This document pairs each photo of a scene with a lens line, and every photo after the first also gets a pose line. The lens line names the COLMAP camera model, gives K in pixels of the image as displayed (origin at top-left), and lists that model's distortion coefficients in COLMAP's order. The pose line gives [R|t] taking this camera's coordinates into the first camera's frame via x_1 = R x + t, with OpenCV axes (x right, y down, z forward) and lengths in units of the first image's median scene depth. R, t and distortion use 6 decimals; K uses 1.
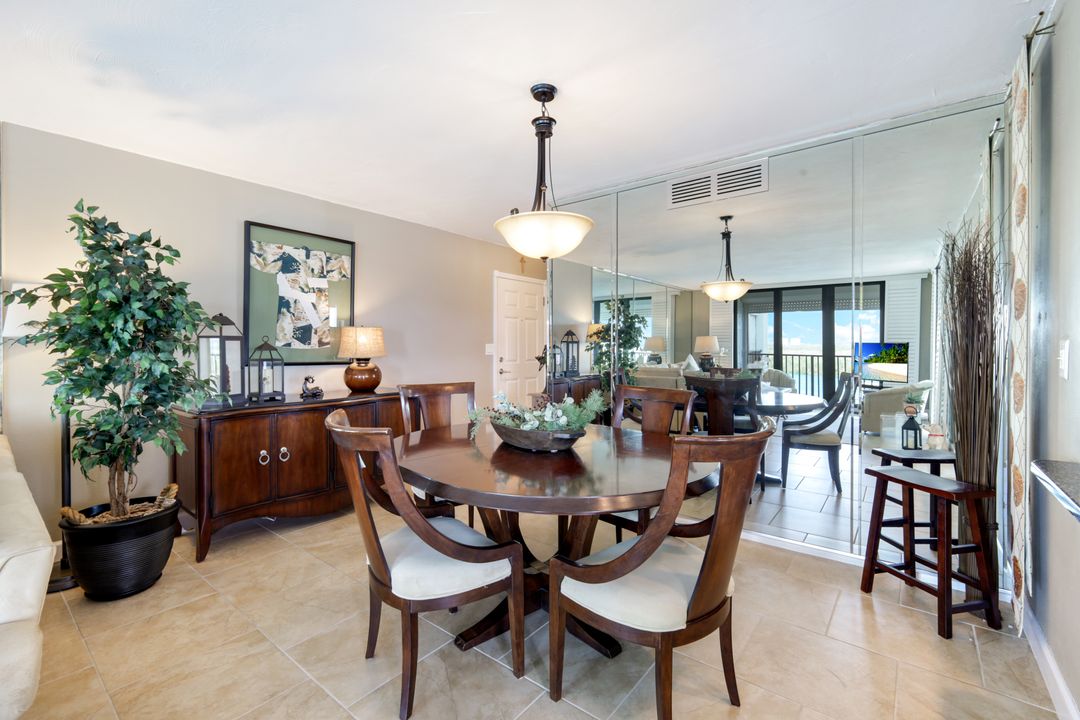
lens RADIAL K [[476.2, 0, 539.9], [0, 476.2, 355.8], [0, 0, 1]] dist [0.000519, -0.000080]
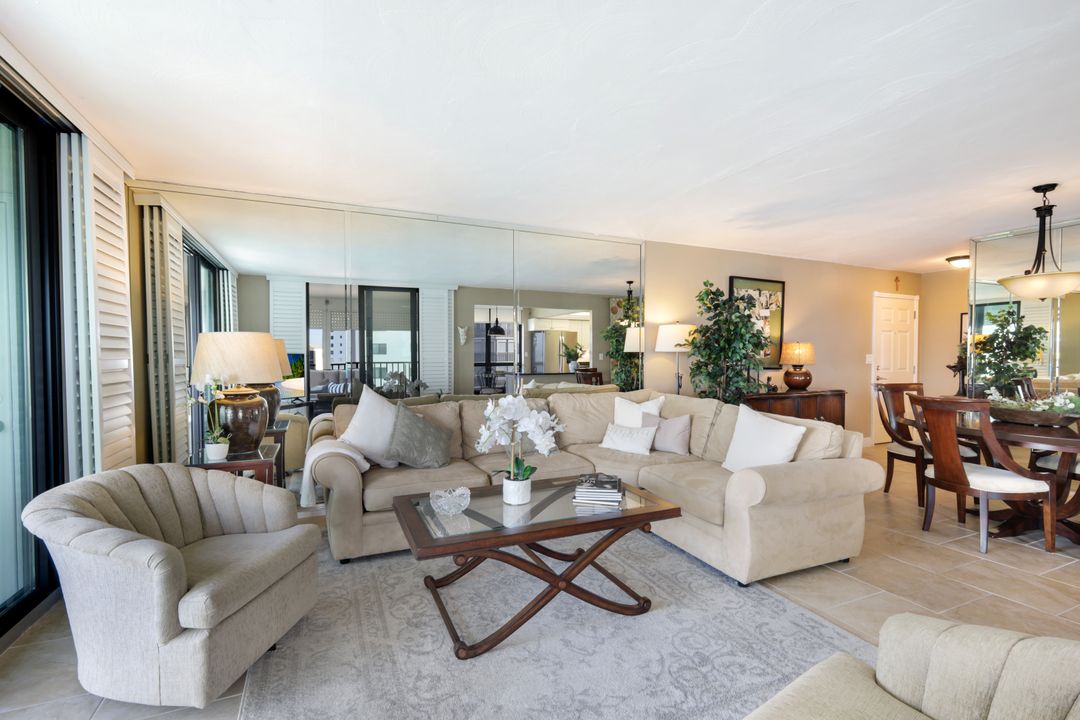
lens RADIAL K [[476.2, 0, 539.9], [0, 476.2, 355.8], [0, 0, 1]] dist [0.000519, -0.000080]
pose [[0.882256, 0.002042, -0.470766, -0.383225], [-0.011560, 0.999783, -0.017327, 0.011355], [0.470629, 0.020729, 0.882088, -0.594055]]
